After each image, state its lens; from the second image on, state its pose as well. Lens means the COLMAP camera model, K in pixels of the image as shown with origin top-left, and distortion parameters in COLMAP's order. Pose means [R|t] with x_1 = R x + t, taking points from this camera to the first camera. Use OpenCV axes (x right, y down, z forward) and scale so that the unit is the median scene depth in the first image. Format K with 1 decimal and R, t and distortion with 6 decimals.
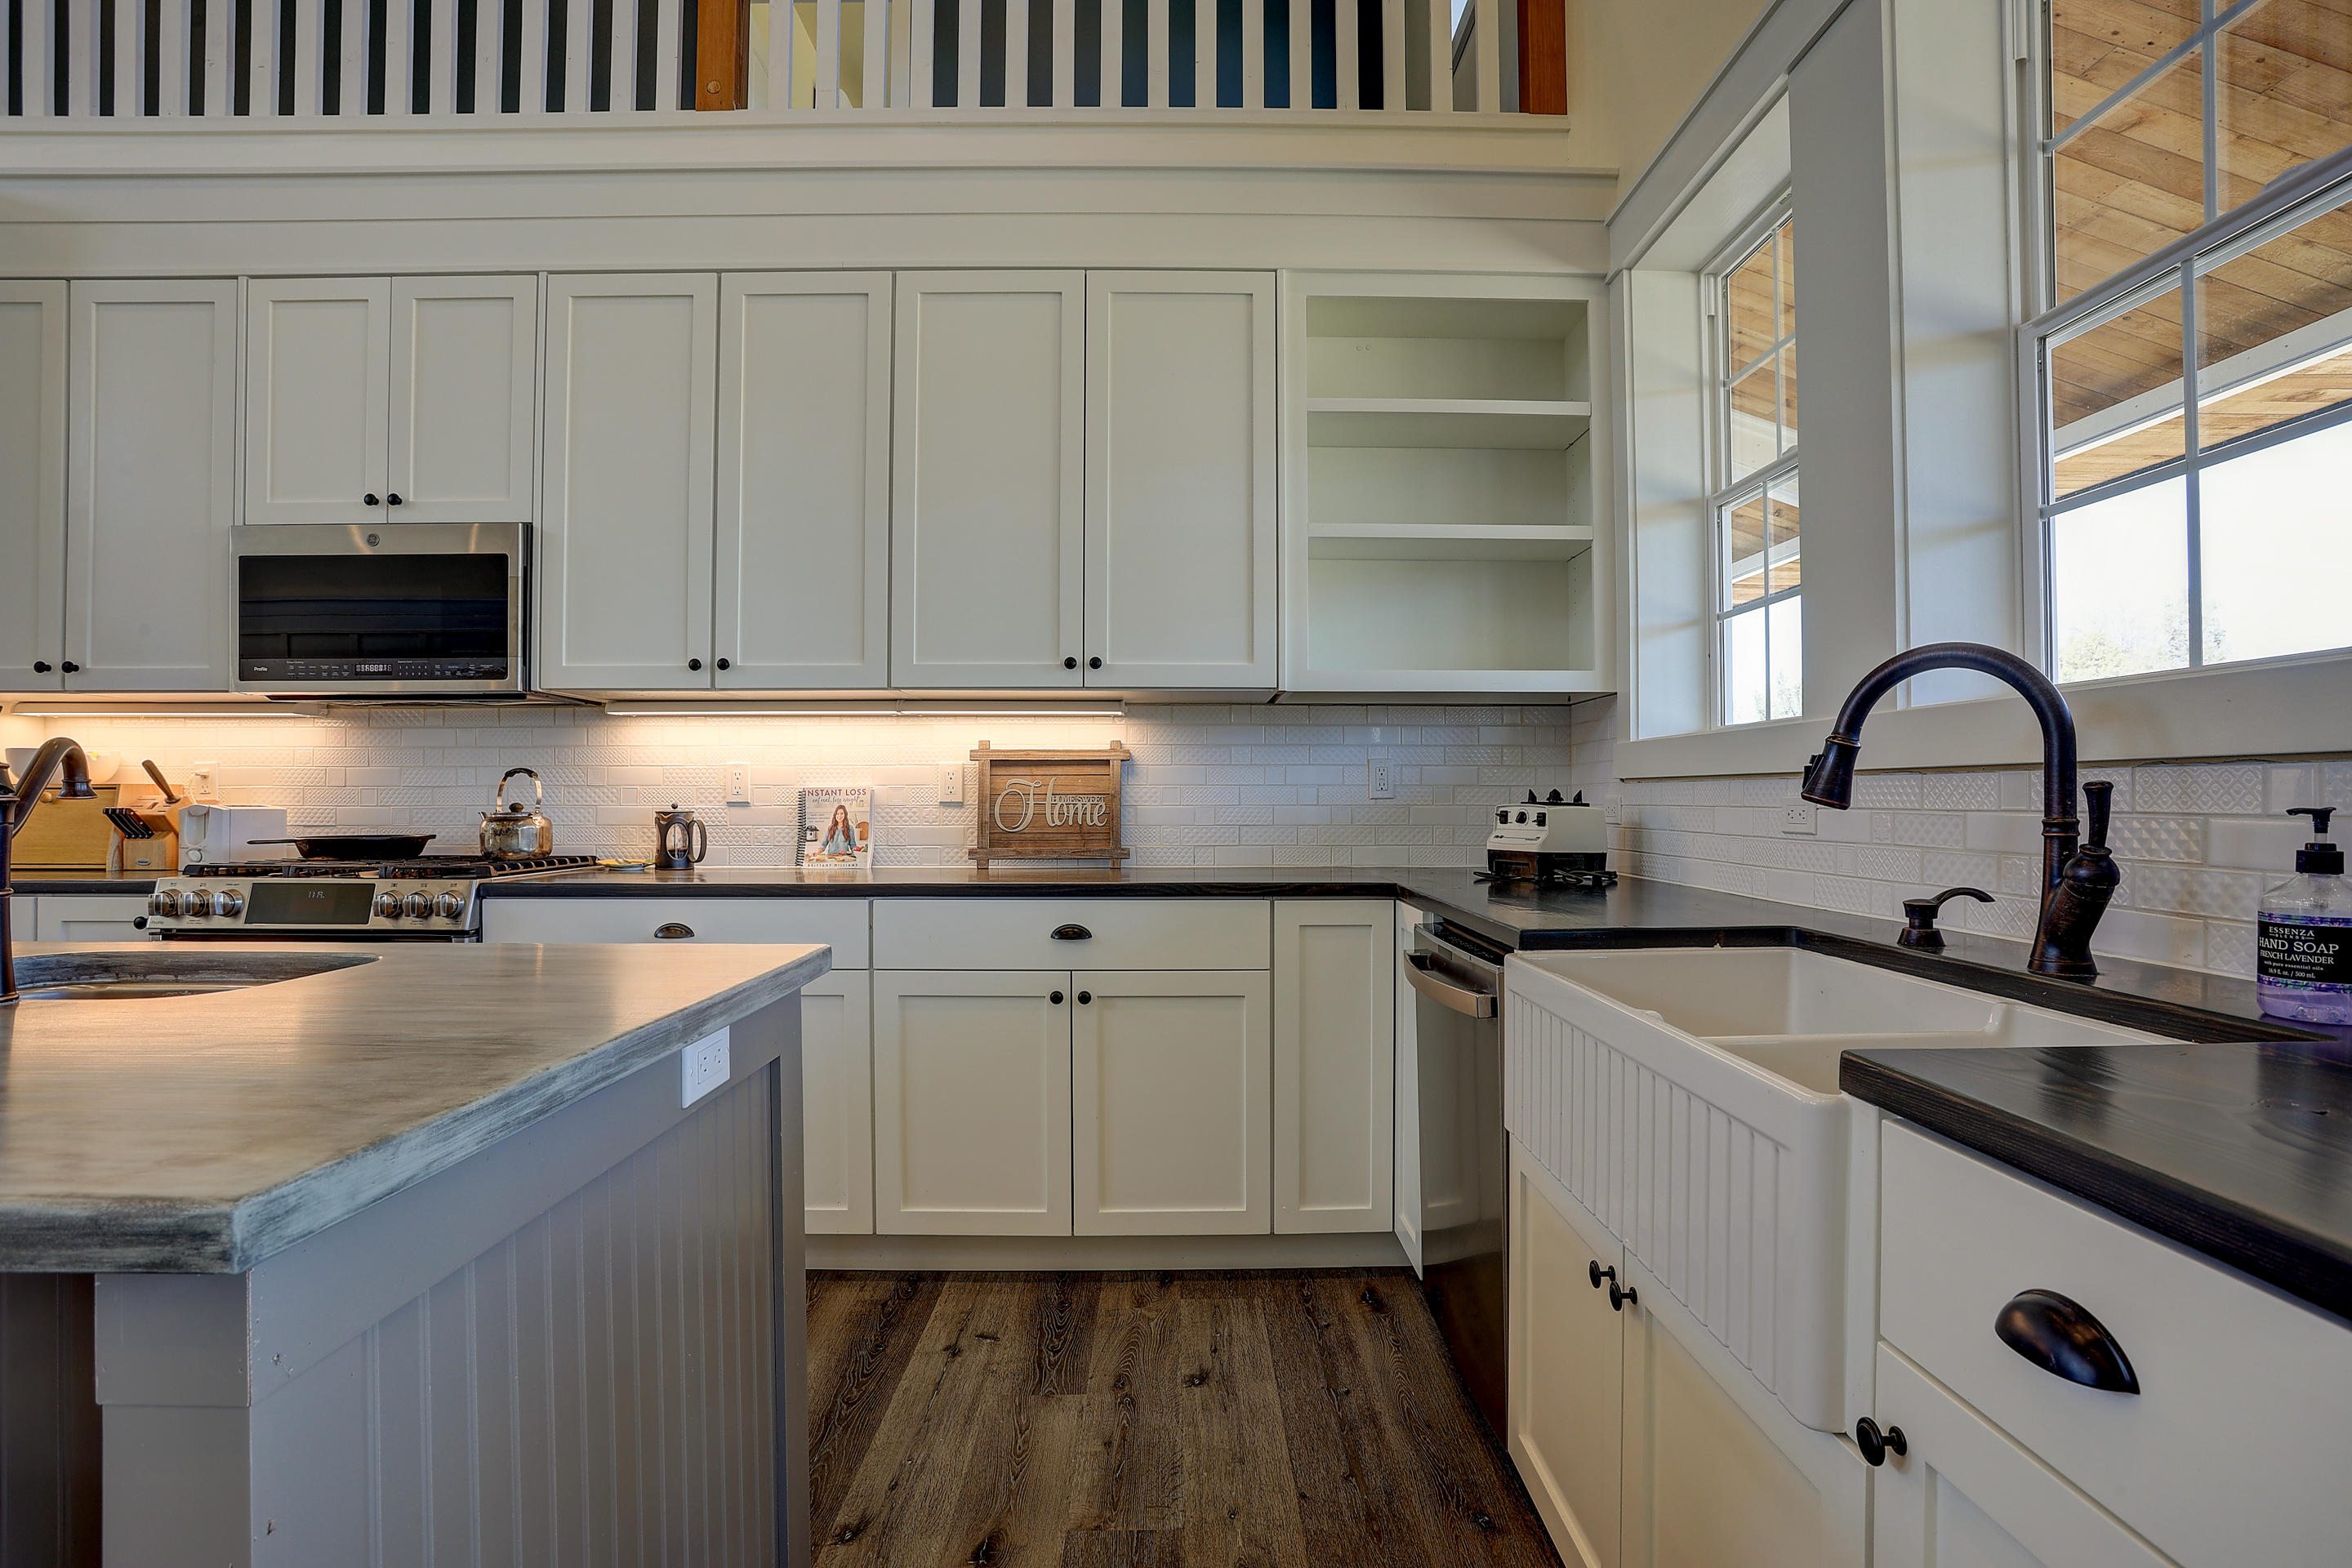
lens RADIAL K [[1156.8, 0, 1186.3], [0, 1156.8, 789.3], [0, 0, 1]] dist [-0.066137, 0.026391]
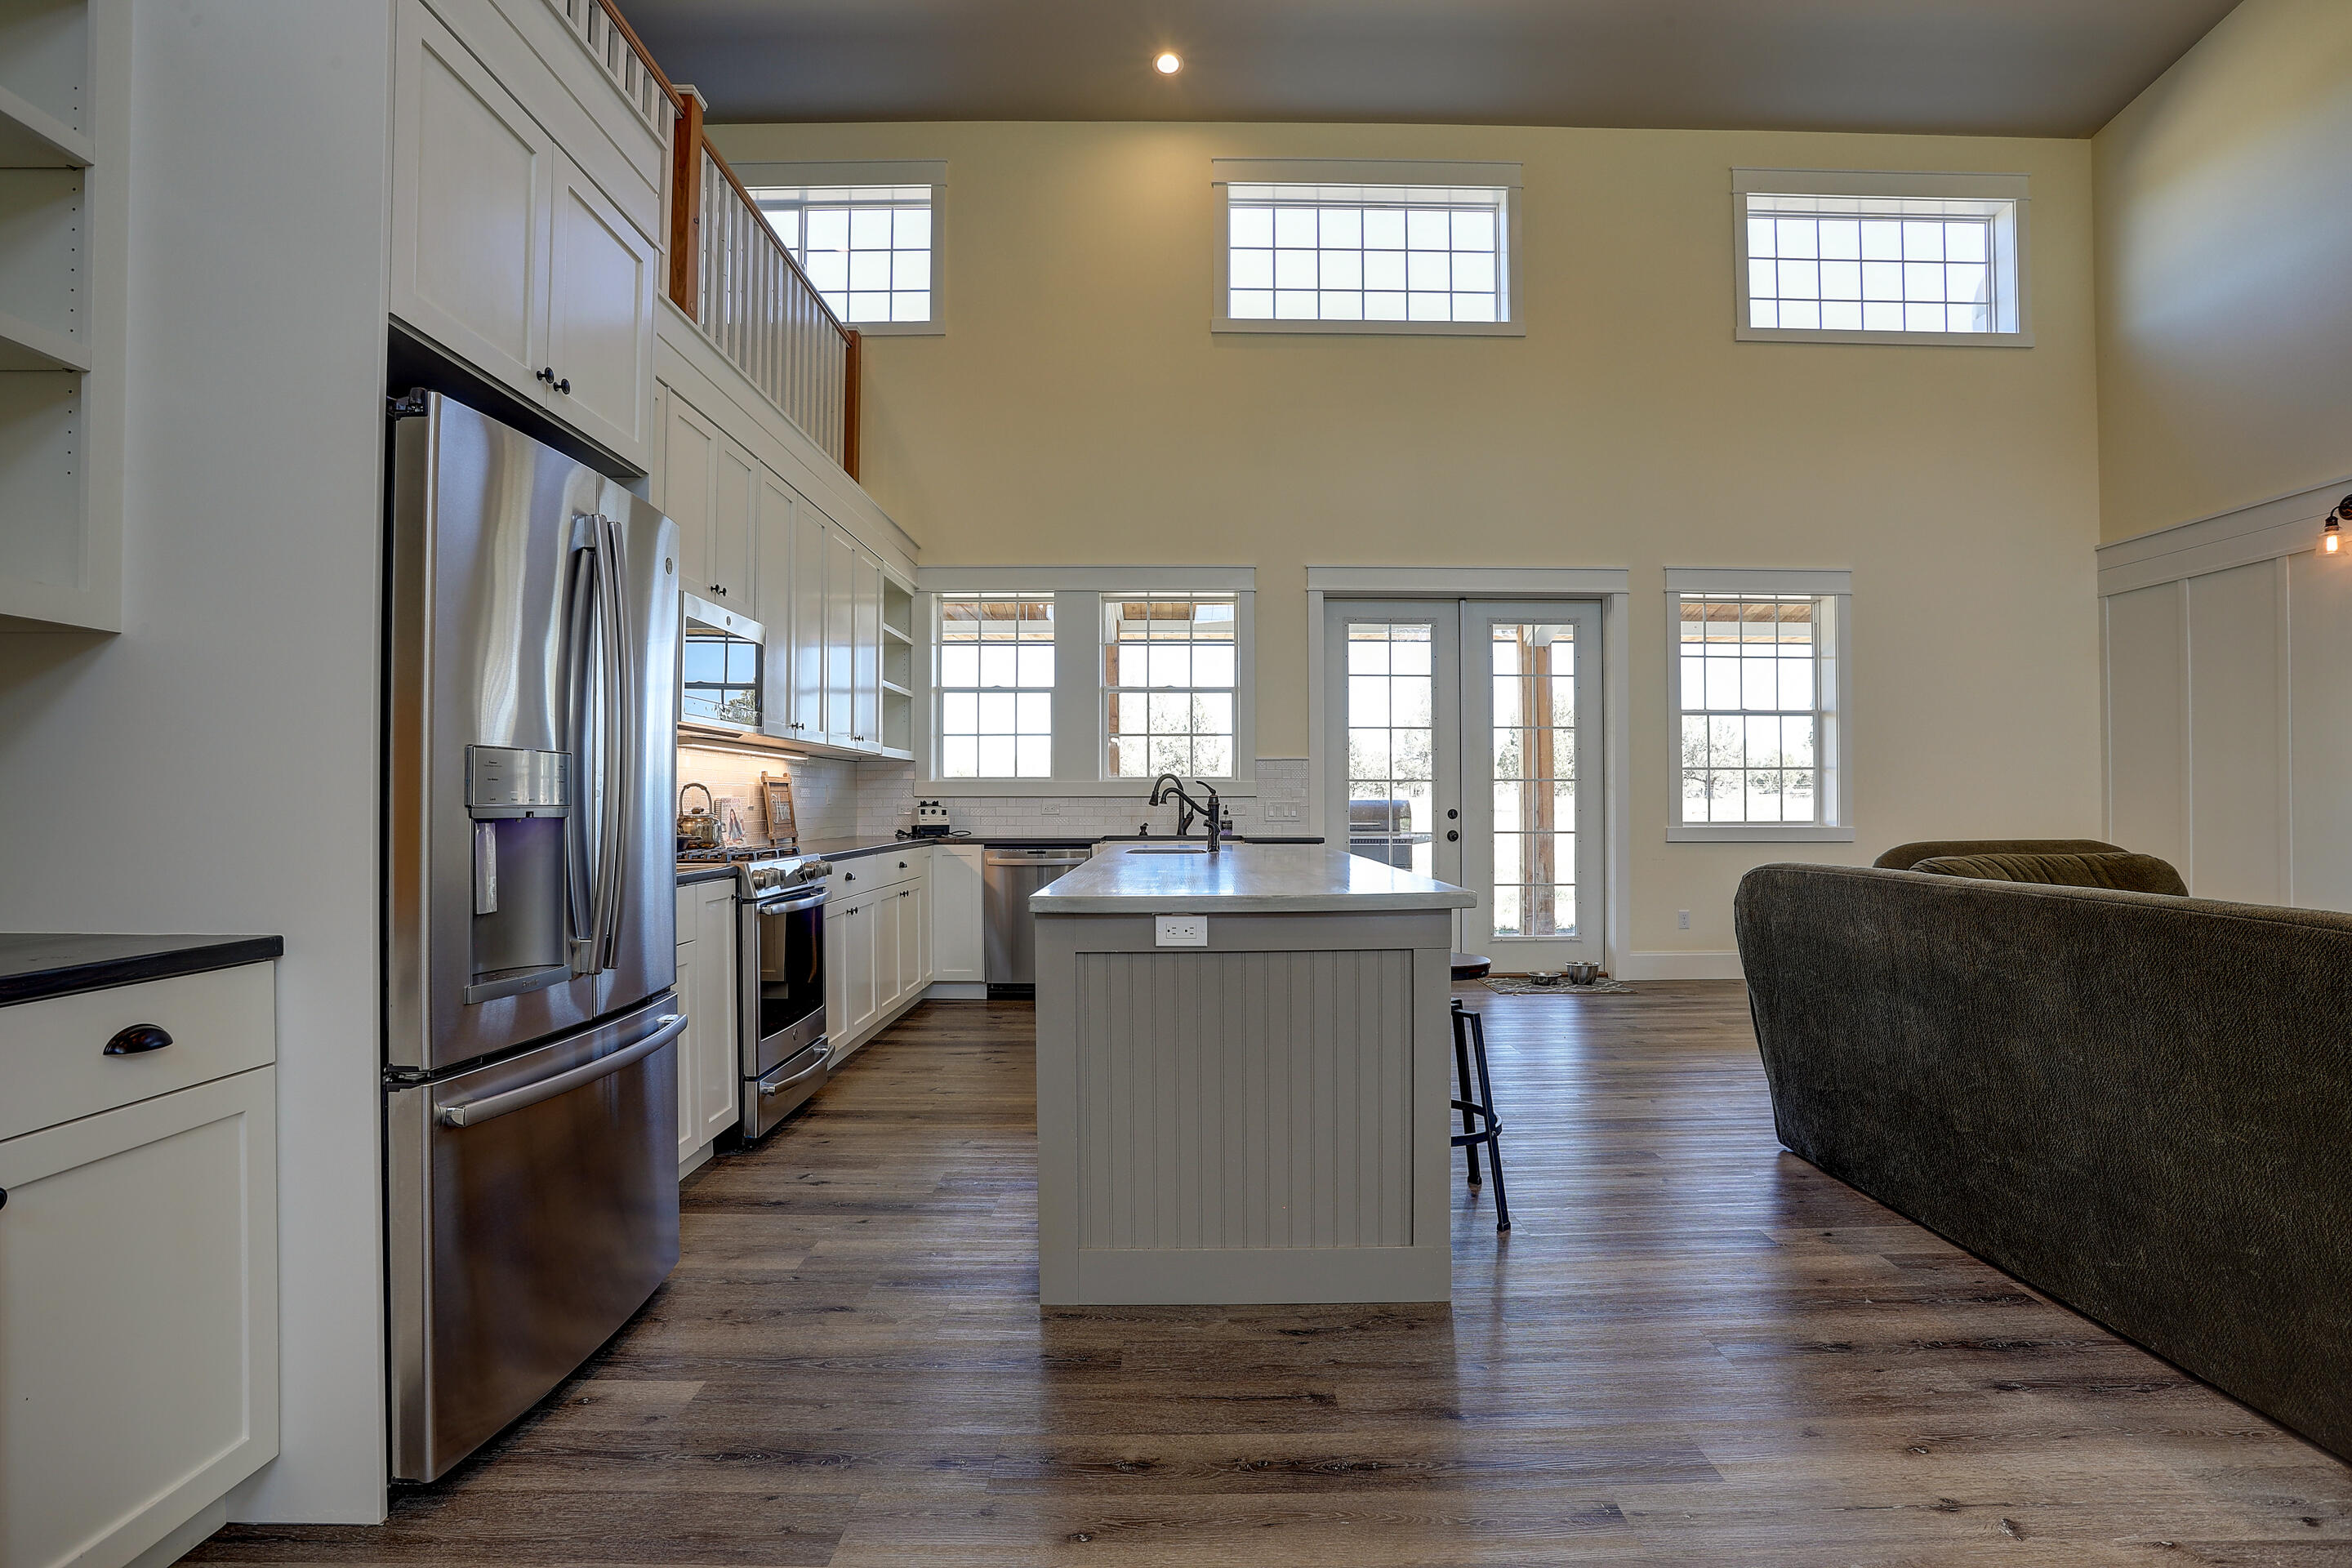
lens RADIAL K [[1156.8, 0, 1189.7], [0, 1156.8, 784.6], [0, 0, 1]] dist [-0.066137, 0.026391]
pose [[-0.002735, 0.016459, 0.999861, -2.121826], [-0.007000, 0.999840, -0.016478, 0.002722], [-0.999972, -0.007044, -0.002619, 0.421536]]
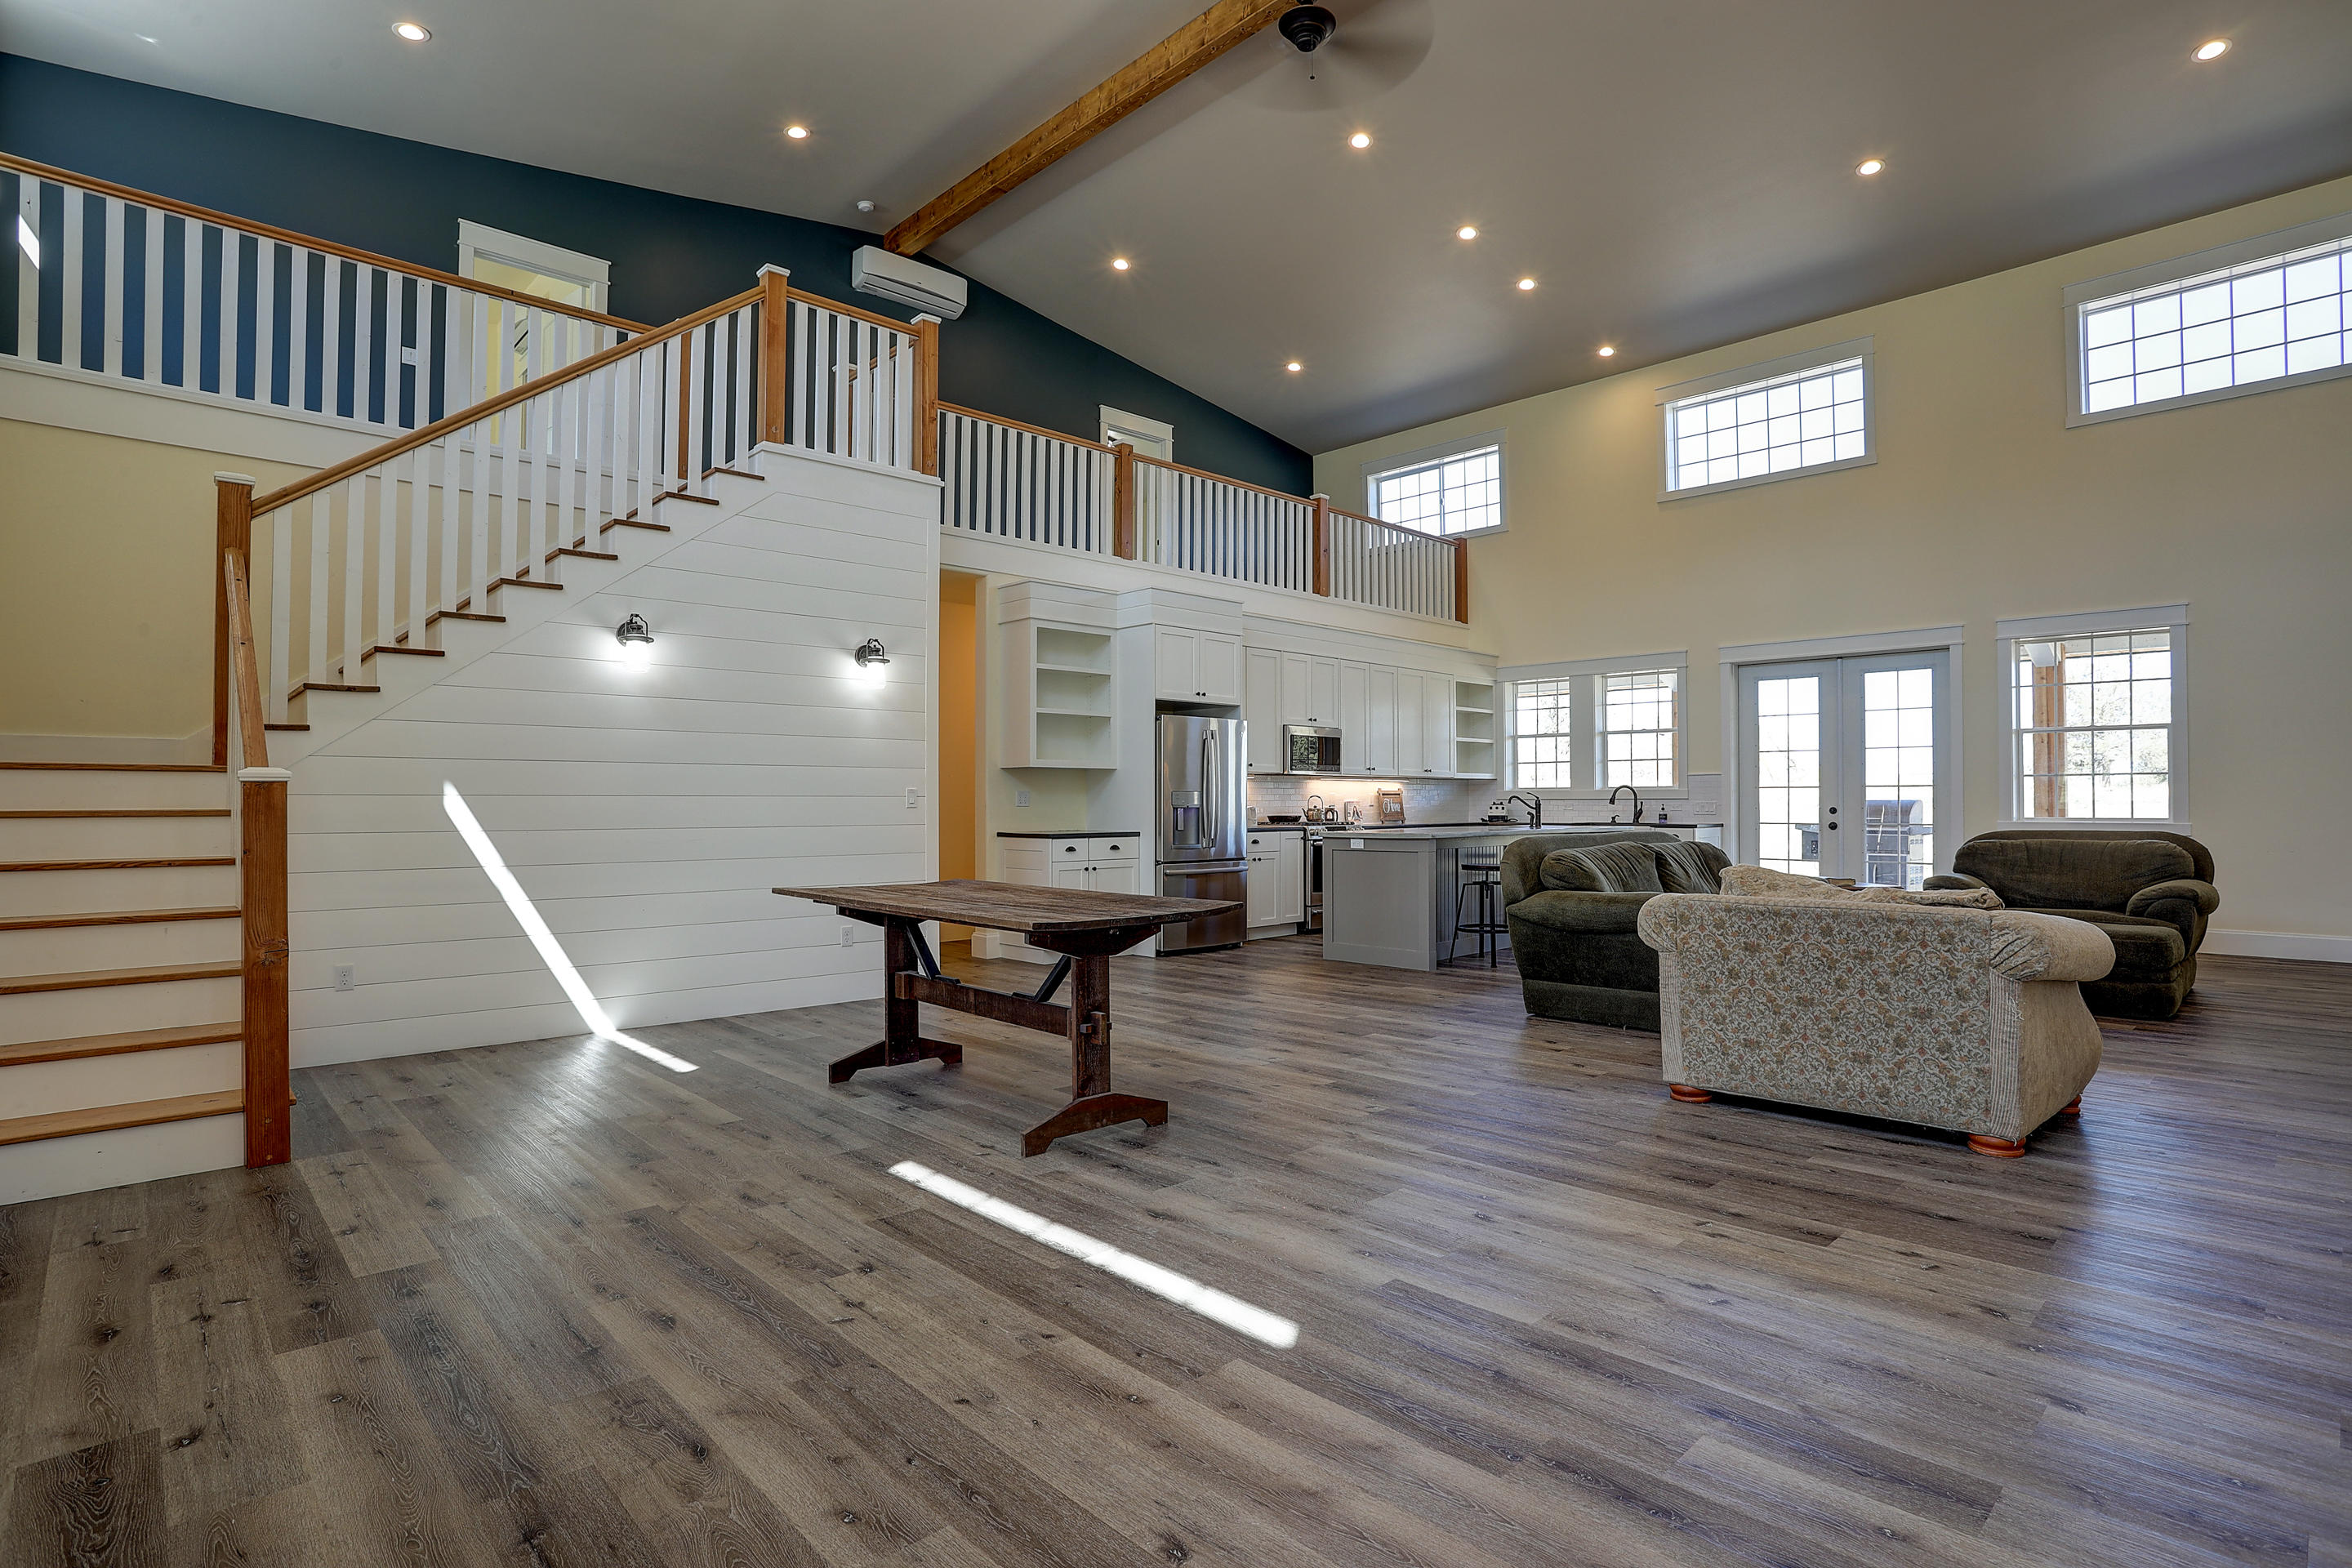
lens RADIAL K [[1187.8, 0, 1194.4], [0, 1187.8, 788.6], [0, 0, 1]] dist [-0.060984, 0.023875]
pose [[0.719680, 0.007382, 0.694267, -3.569845], [-0.003322, 0.999969, -0.007189, -0.013093], [-0.694298, 0.002868, 0.719682, -1.428615]]
